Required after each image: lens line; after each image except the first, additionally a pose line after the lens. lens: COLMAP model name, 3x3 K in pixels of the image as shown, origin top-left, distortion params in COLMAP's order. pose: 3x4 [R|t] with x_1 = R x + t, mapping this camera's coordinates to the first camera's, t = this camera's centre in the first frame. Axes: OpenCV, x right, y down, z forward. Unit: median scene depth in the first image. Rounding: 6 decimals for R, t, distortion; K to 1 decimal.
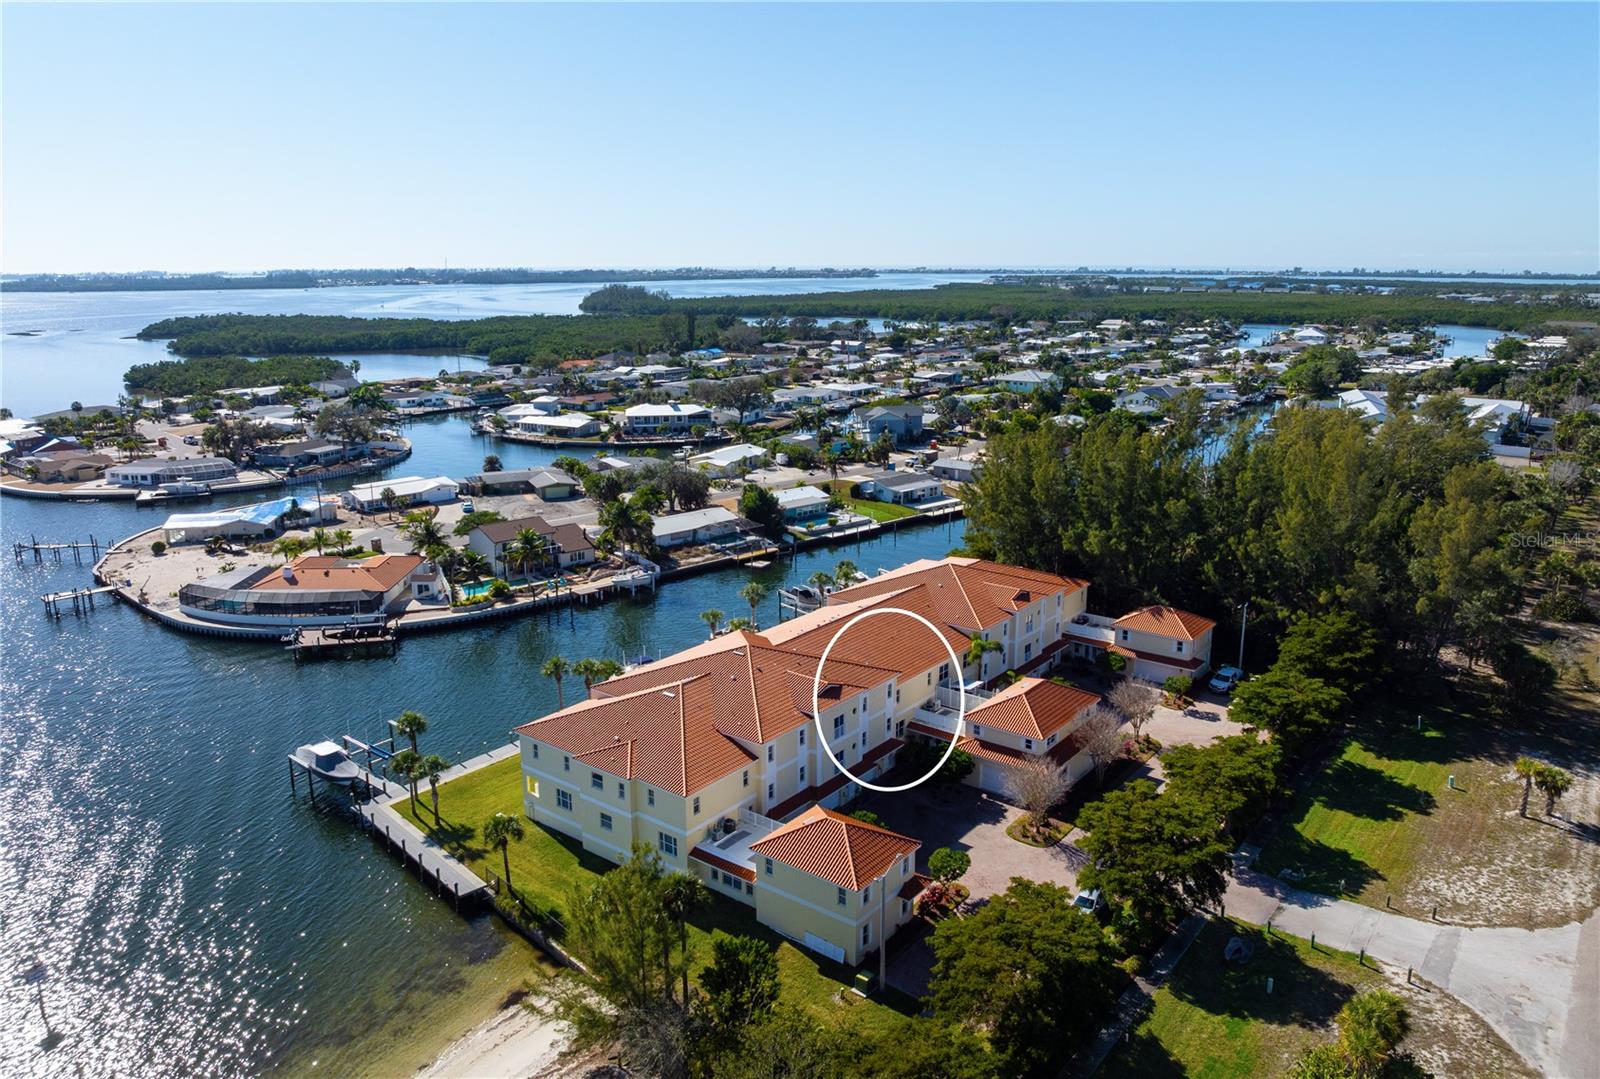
lens RADIAL K [[1133.6, 0, 800.3], [0, 1133.6, 503.0], [0, 0, 1]] dist [-0.047827, 0.021943]
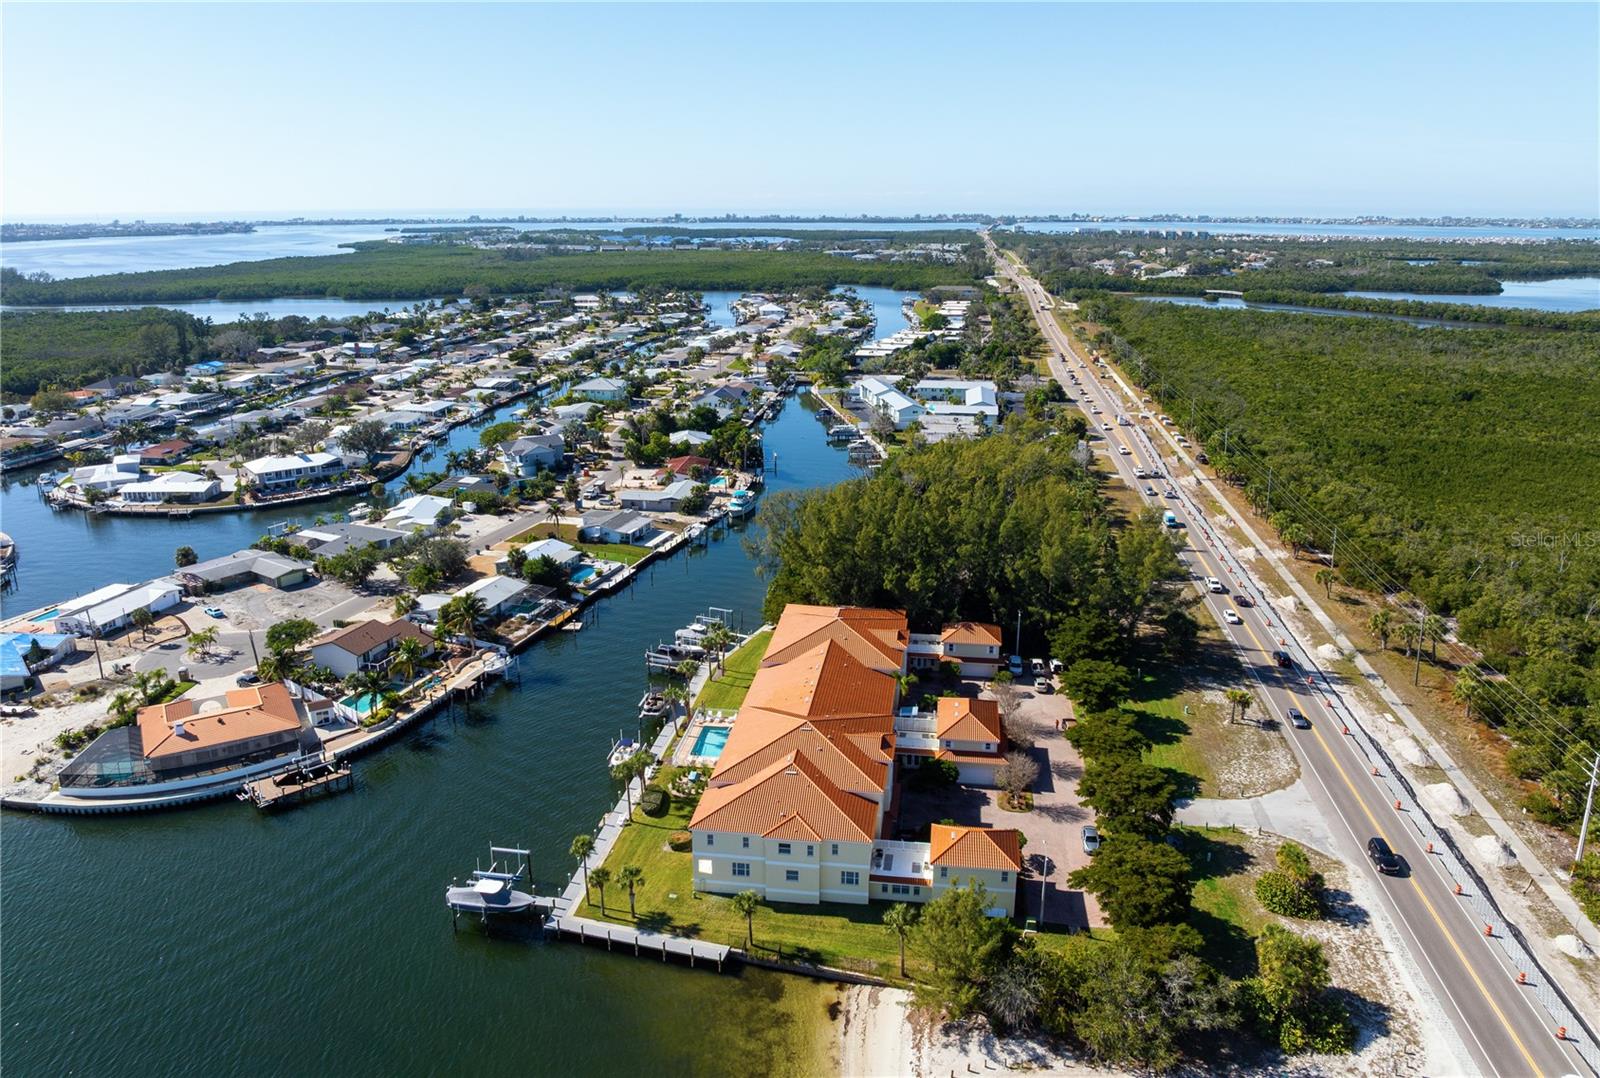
lens RADIAL K [[1133.4, 0, 800.0], [0, 1133.4, 539.0], [0, 0, 1]] dist [-0.034917, -0.004759]
pose [[0.865815, -0.138562, 0.480797, -0.471908], [0.100331, 0.989454, 0.104476, -0.161251], [-0.490203, -0.042218, 0.870585, -0.107057]]
